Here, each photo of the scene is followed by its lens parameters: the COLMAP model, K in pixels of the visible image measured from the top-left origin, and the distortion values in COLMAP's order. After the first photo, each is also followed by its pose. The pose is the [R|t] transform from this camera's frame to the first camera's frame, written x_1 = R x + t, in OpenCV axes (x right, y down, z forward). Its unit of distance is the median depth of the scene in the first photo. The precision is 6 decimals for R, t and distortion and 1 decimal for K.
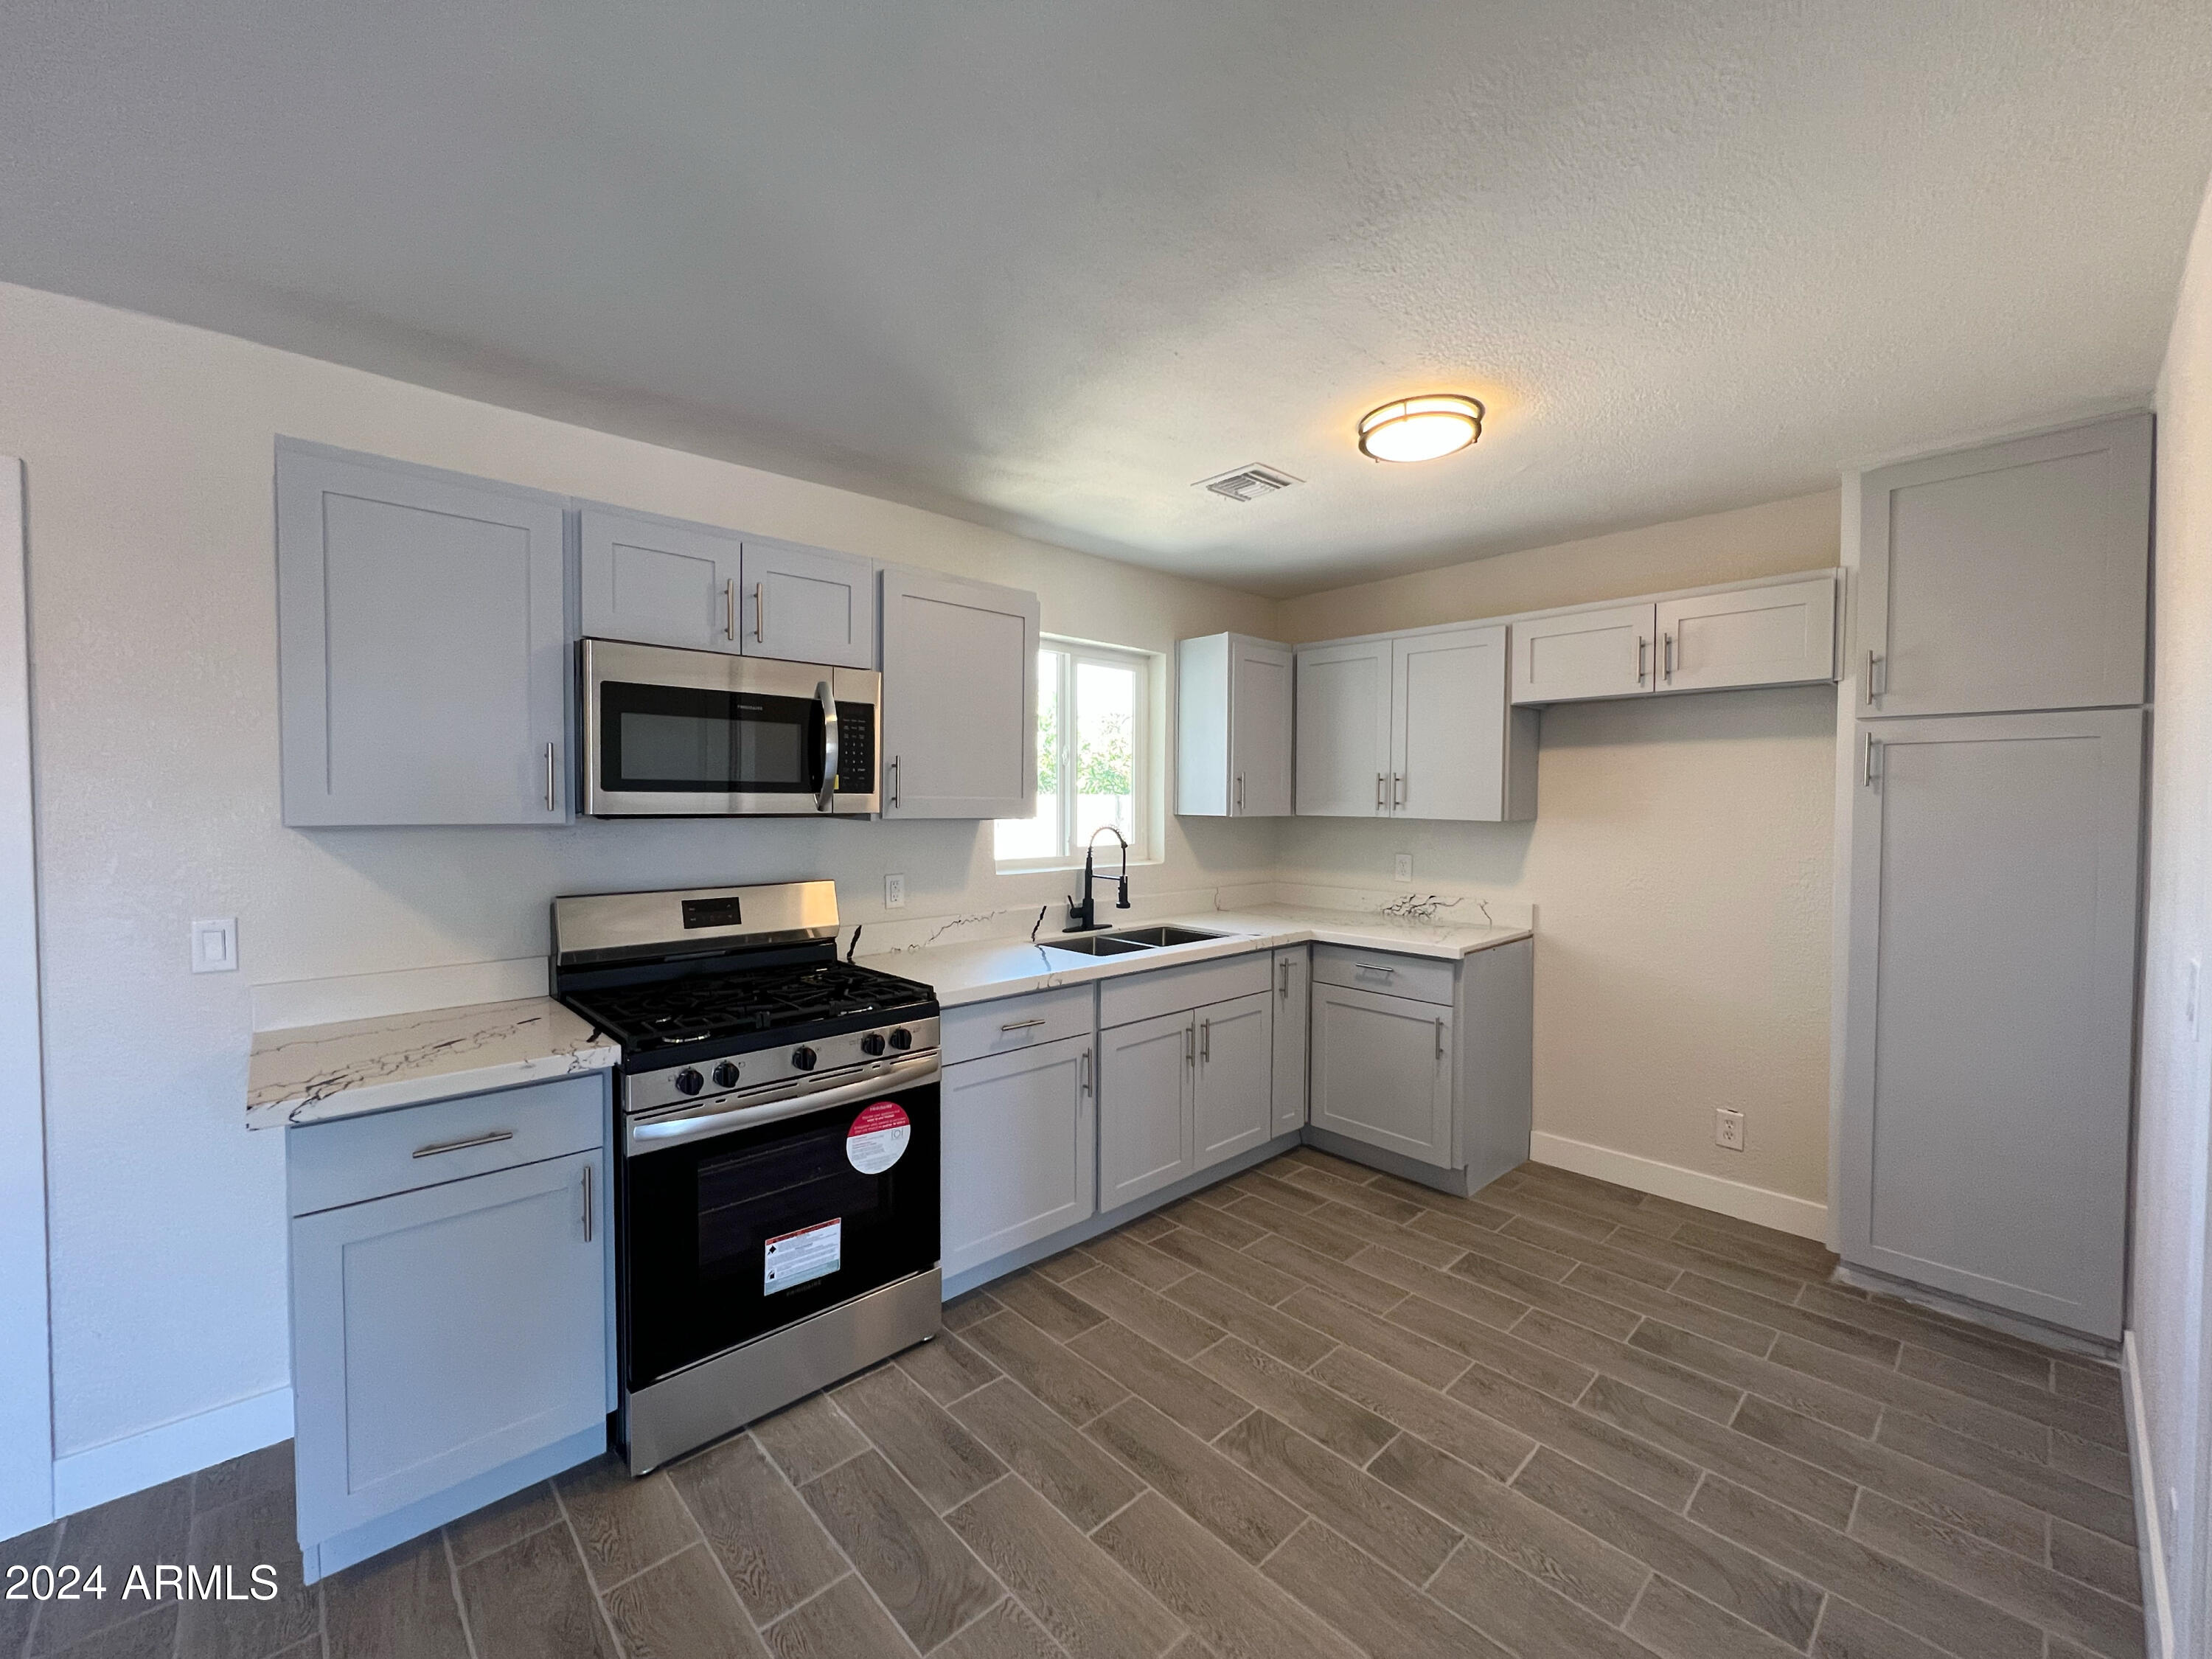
lens RADIAL K [[893.4, 0, 1103.5], [0, 893.4, 826.4], [0, 0, 1]] dist [-0.002042, 0.001029]
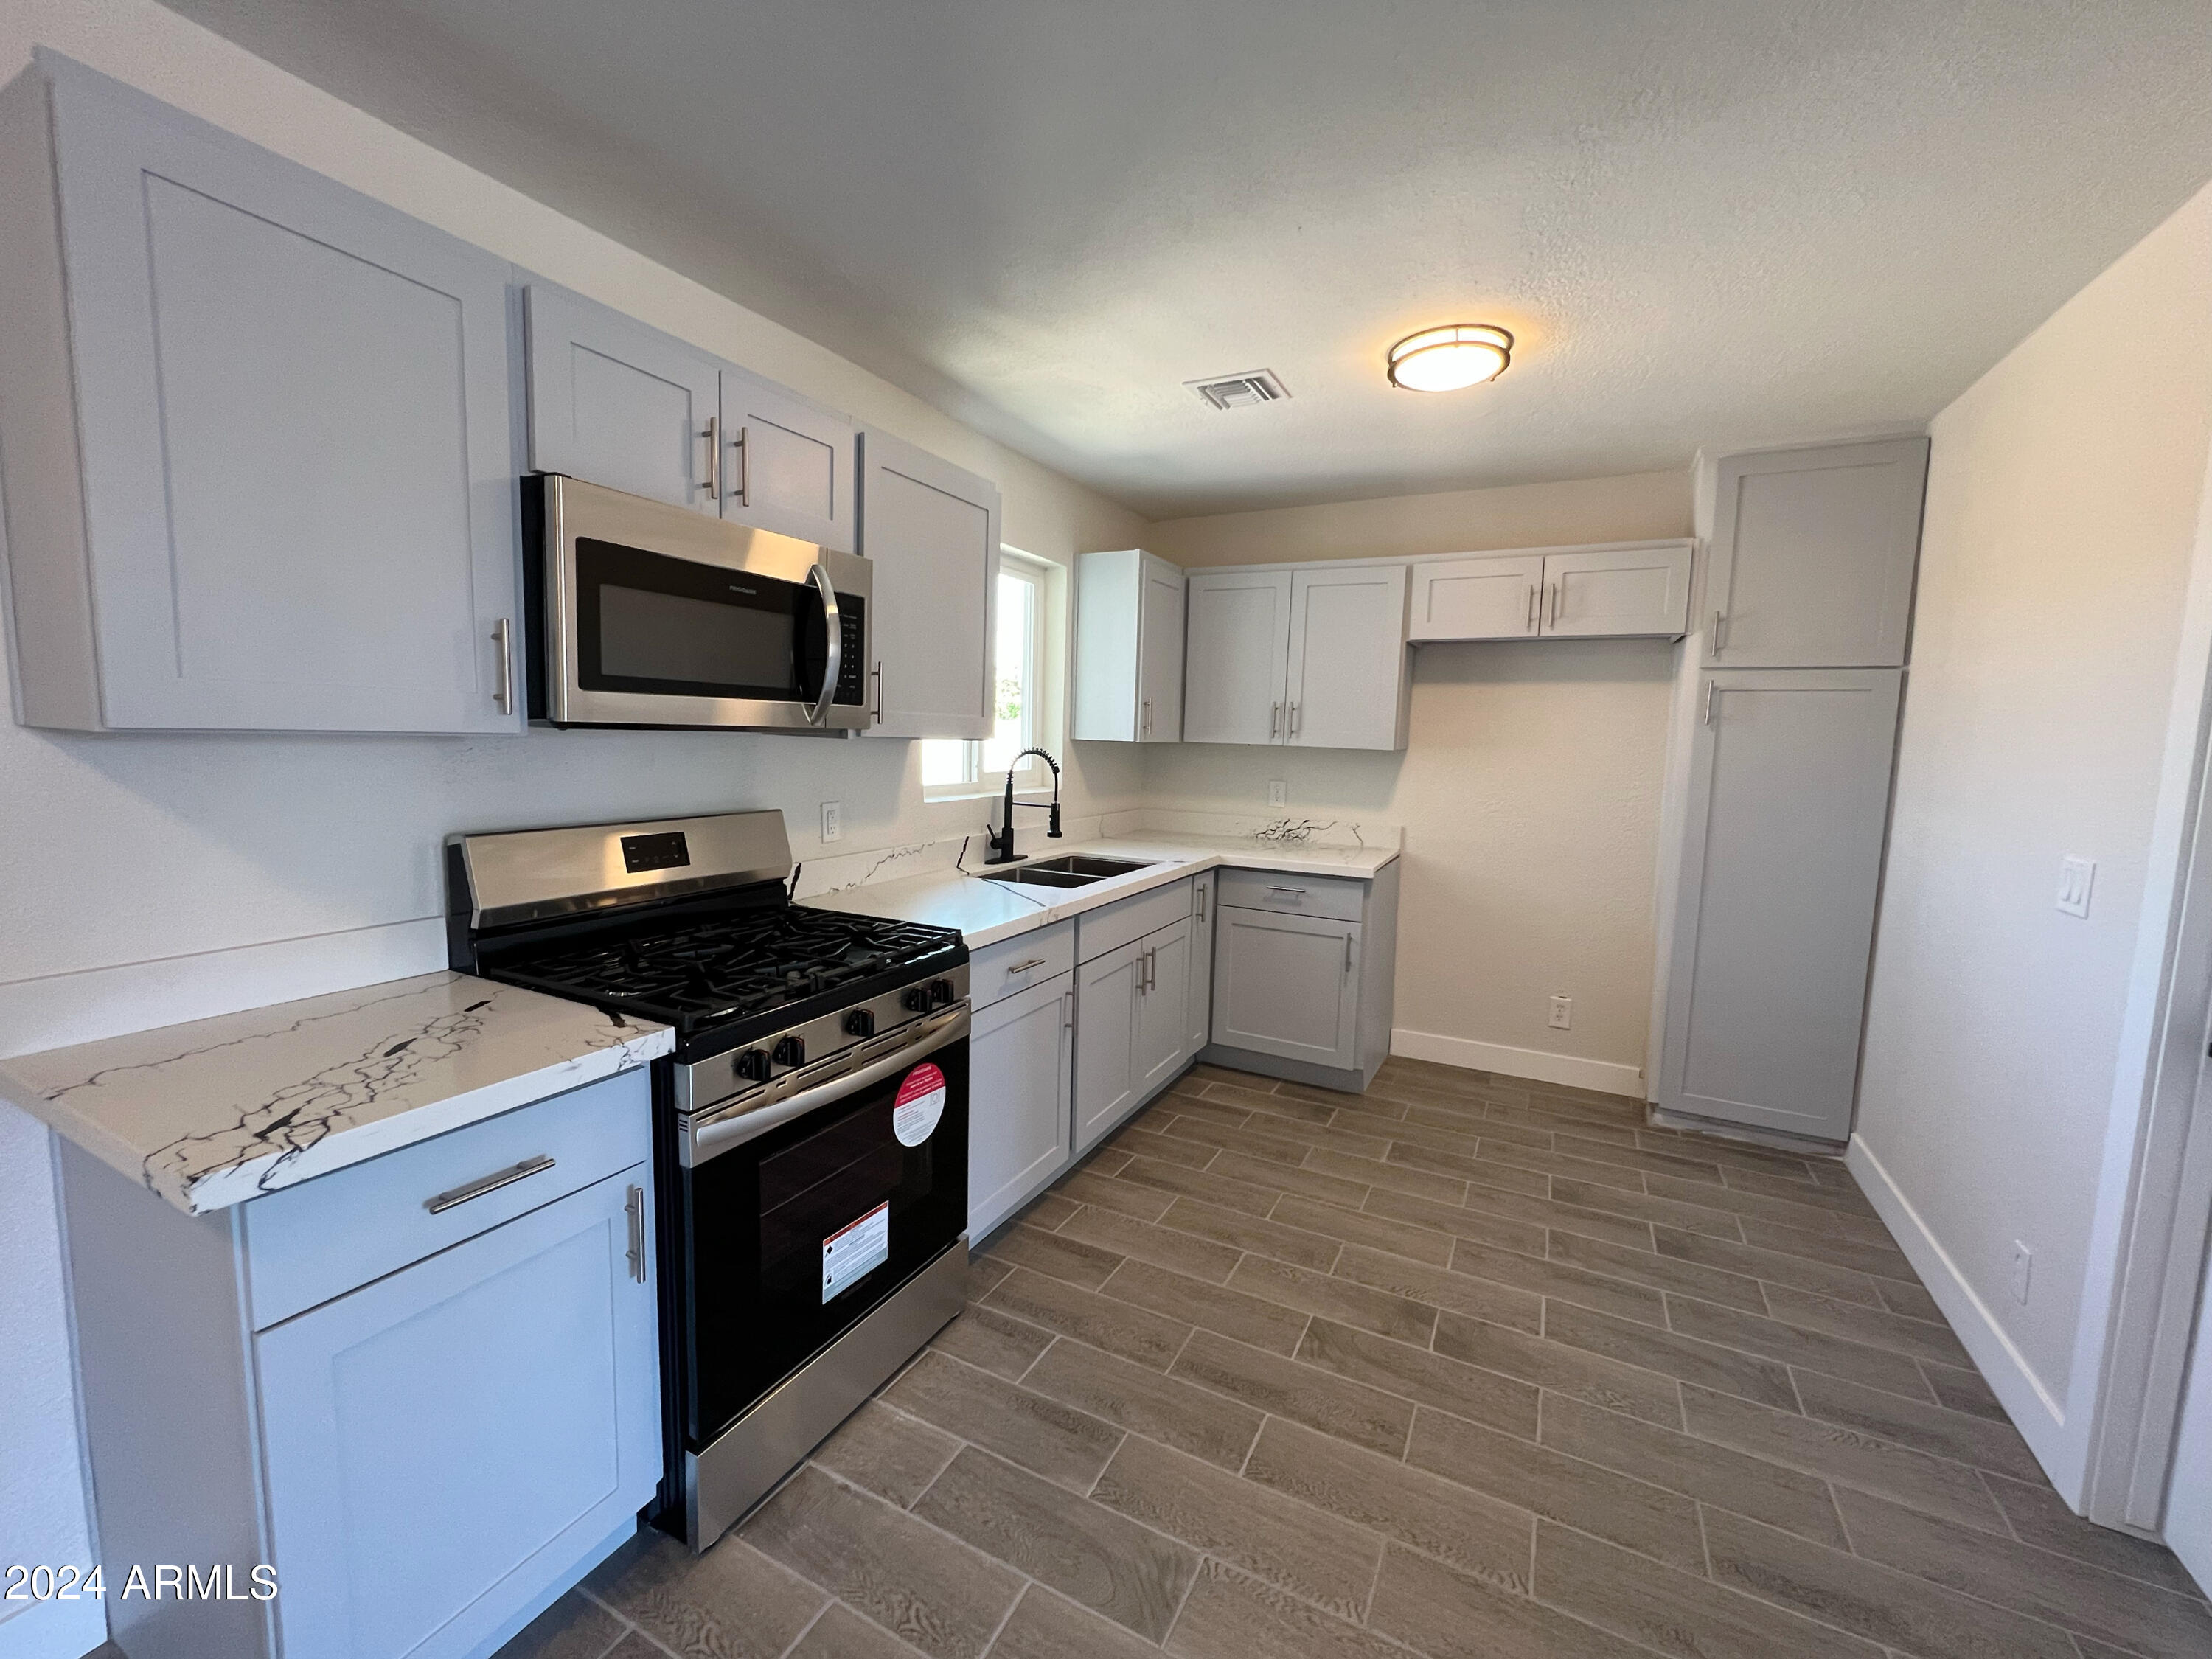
lens RADIAL K [[893.4, 0, 1102.3], [0, 893.4, 825.3], [0, 0, 1]] dist [-0.002042, 0.001029]
pose [[0.942023, -0.014820, 0.335220, -0.343785], [-0.011700, 0.996966, 0.076955, 0.008032], [-0.335343, -0.076416, 0.938992, 0.134632]]
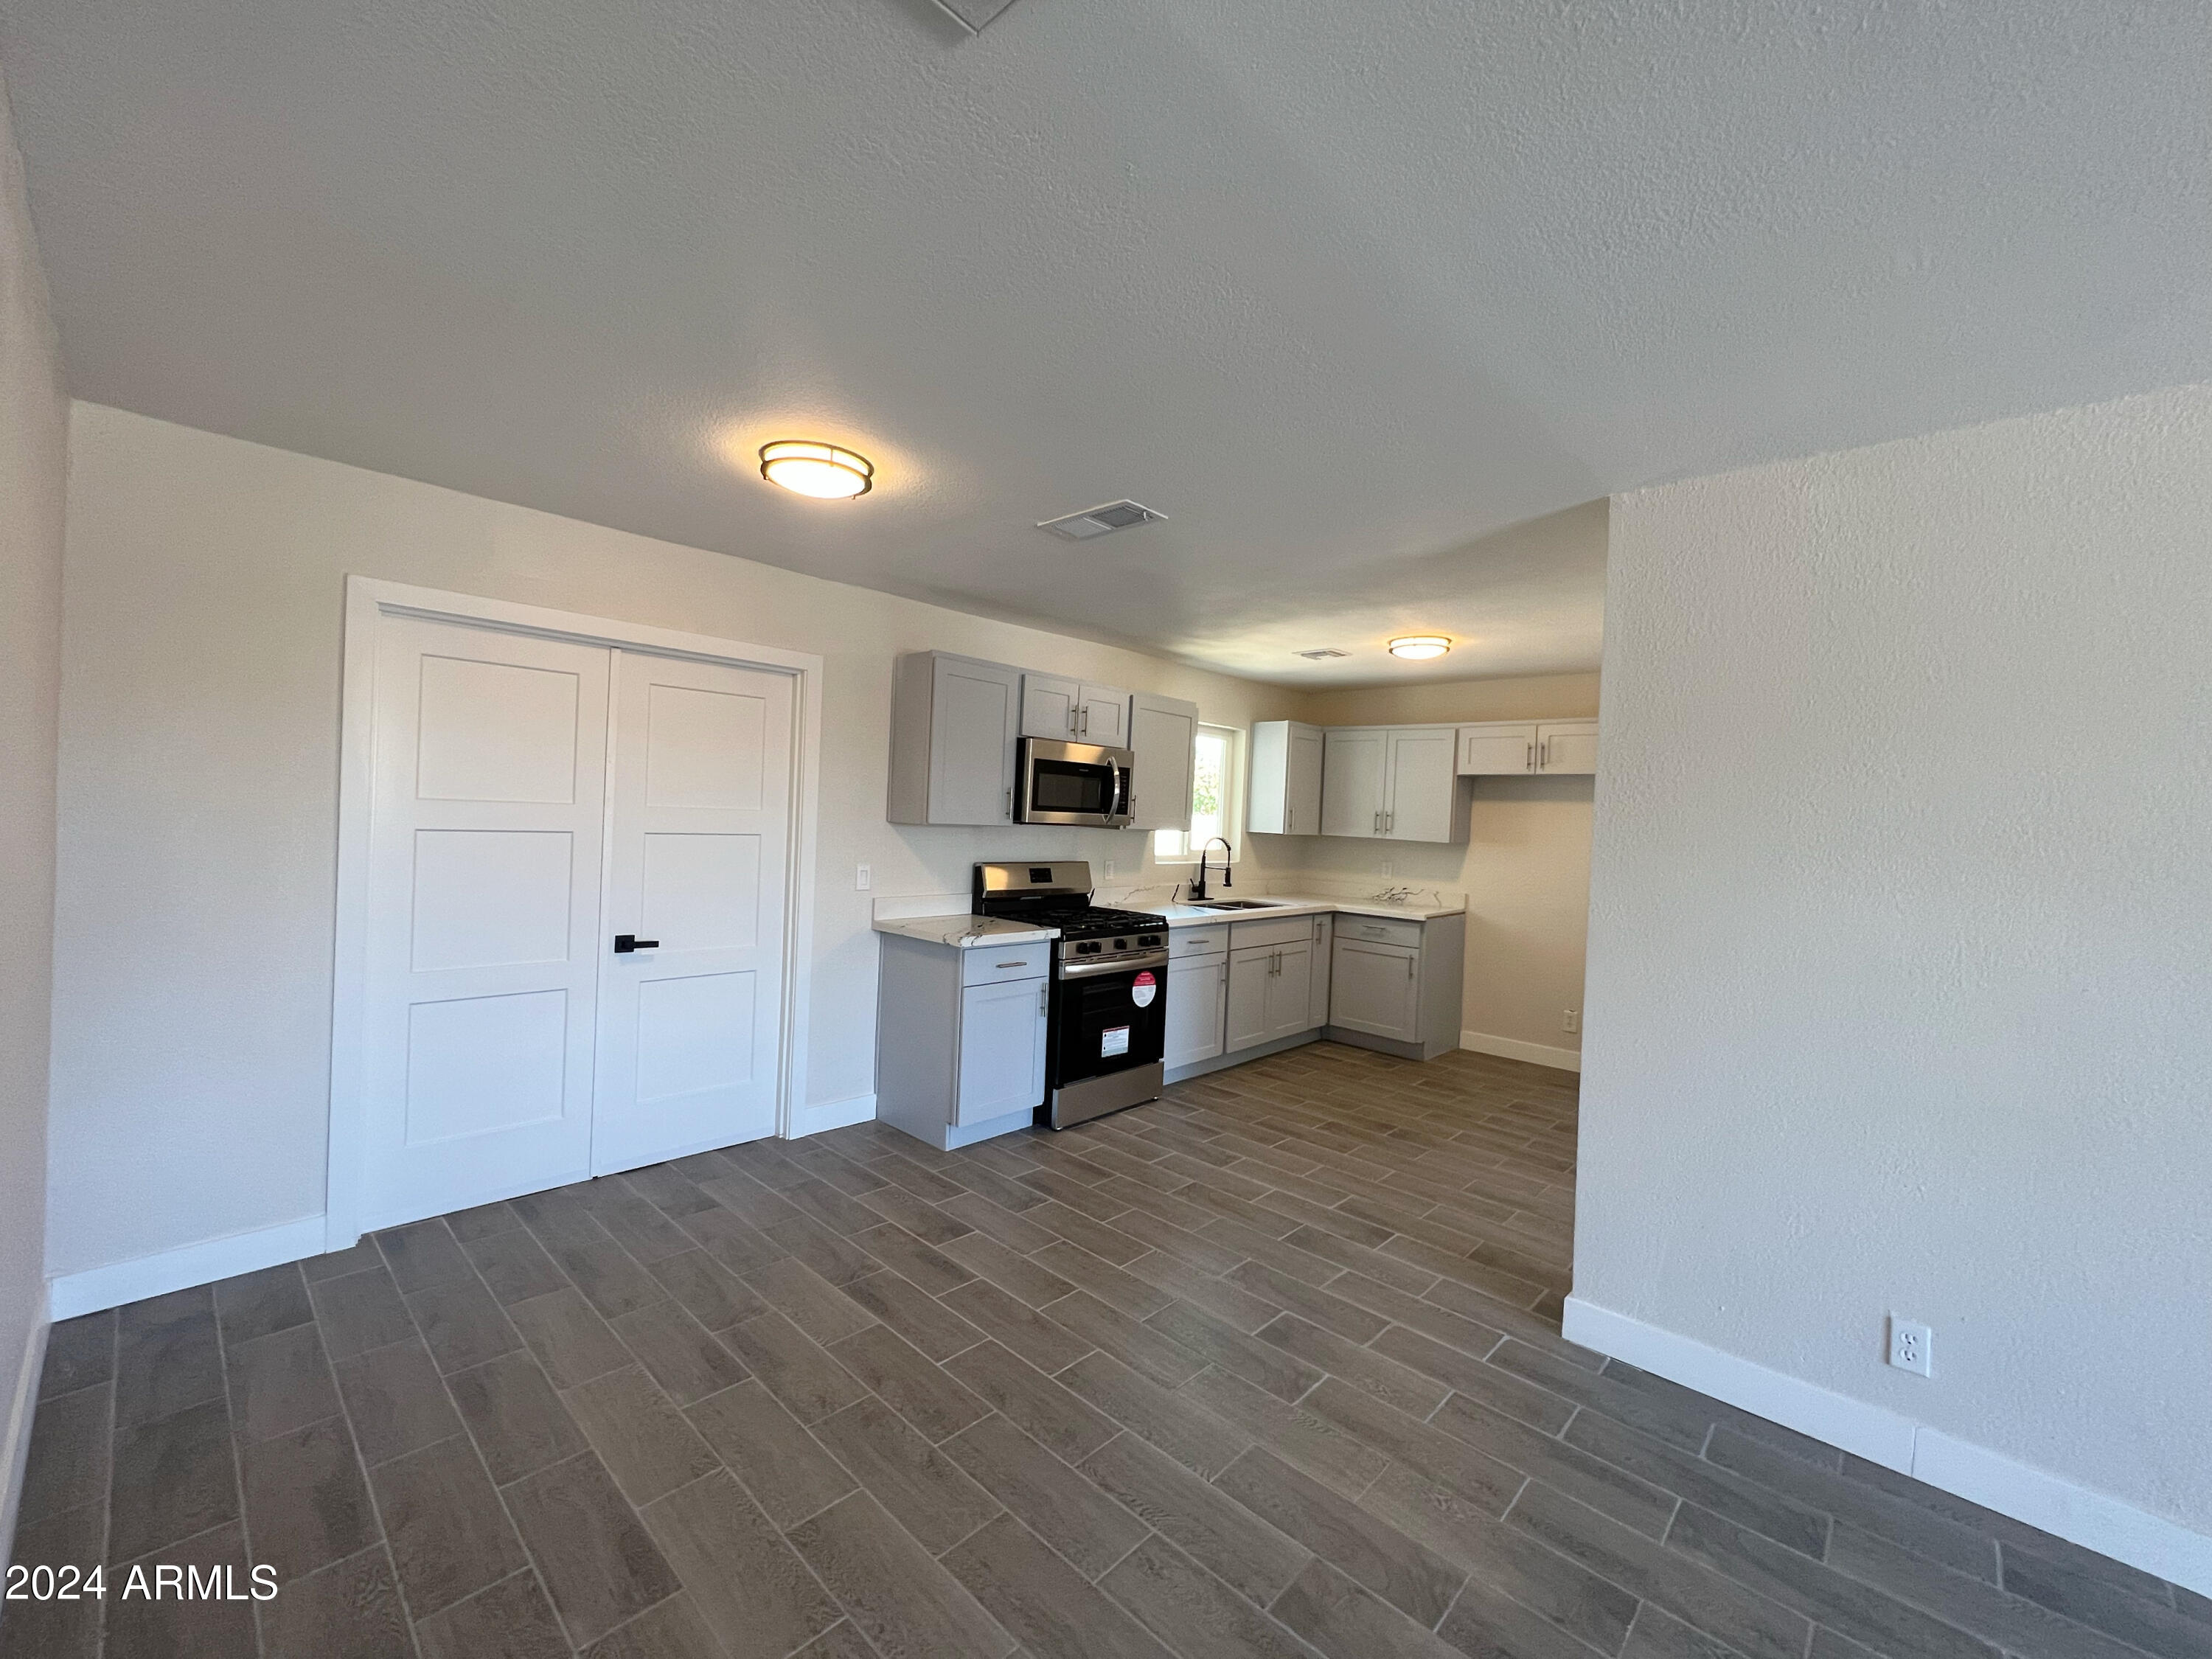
lens RADIAL K [[893.4, 0, 1101.6], [0, 893.4, 827.0], [0, 0, 1]] dist [-0.002042, 0.001029]
pose [[0.997295, 0.037755, 0.063064, -0.448922], [-0.036812, 0.999193, -0.016050, 0.021540], [-0.063619, 0.013685, 0.997880, -0.910545]]
